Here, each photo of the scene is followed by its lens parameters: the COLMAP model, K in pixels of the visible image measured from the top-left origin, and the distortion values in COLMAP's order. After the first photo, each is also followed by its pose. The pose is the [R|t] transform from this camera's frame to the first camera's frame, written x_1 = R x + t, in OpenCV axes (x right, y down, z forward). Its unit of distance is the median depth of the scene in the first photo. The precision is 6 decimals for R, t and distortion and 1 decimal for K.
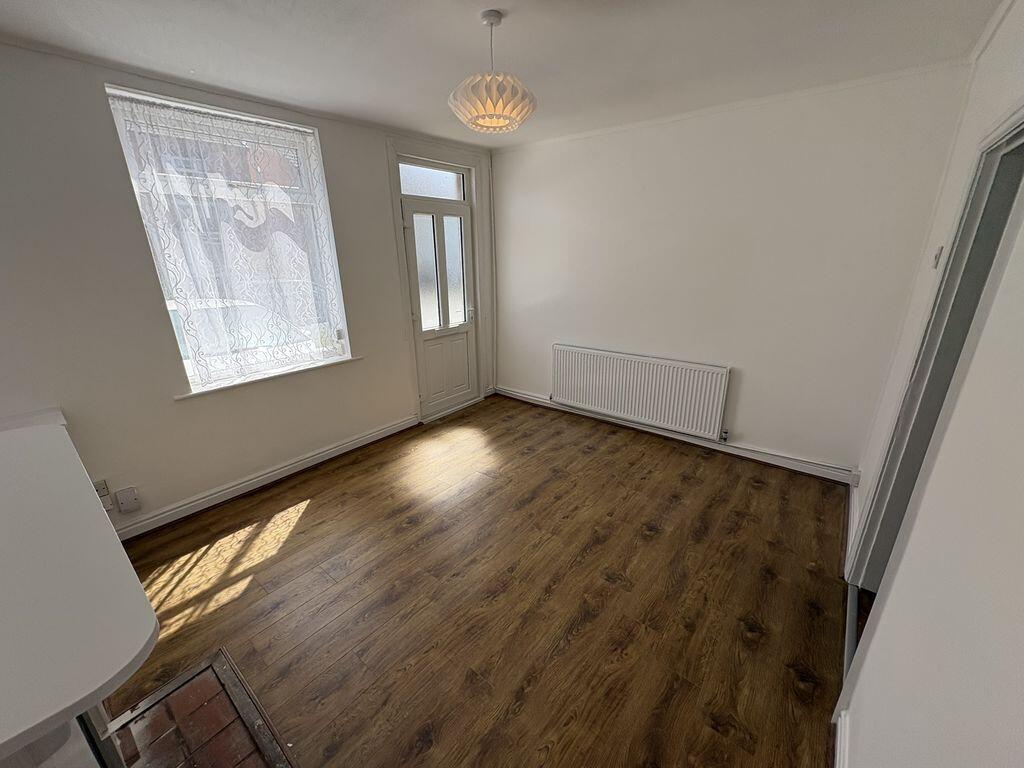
lens RADIAL K [[407.8, 0, 510.1], [0, 407.8, 386.1], [0, 0, 1]] dist [-0.000894, 0.000223]
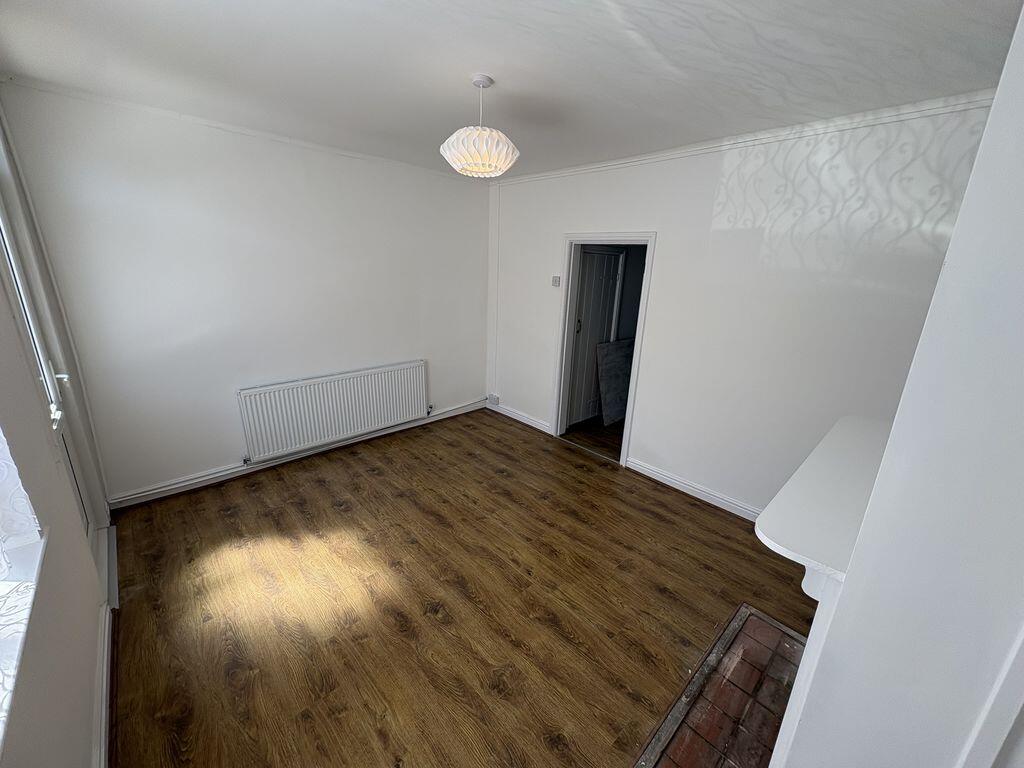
lens RADIAL K [[407.8, 0, 517.6], [0, 407.8, 381.9], [0, 0, 1]] dist [-0.000894, 0.000223]
pose [[0.126350, -0.259821, 0.957355, -0.822169], [0.279440, 0.935329, 0.216963, -0.207583], [-0.951813, 0.240110, 0.190783, 0.539566]]
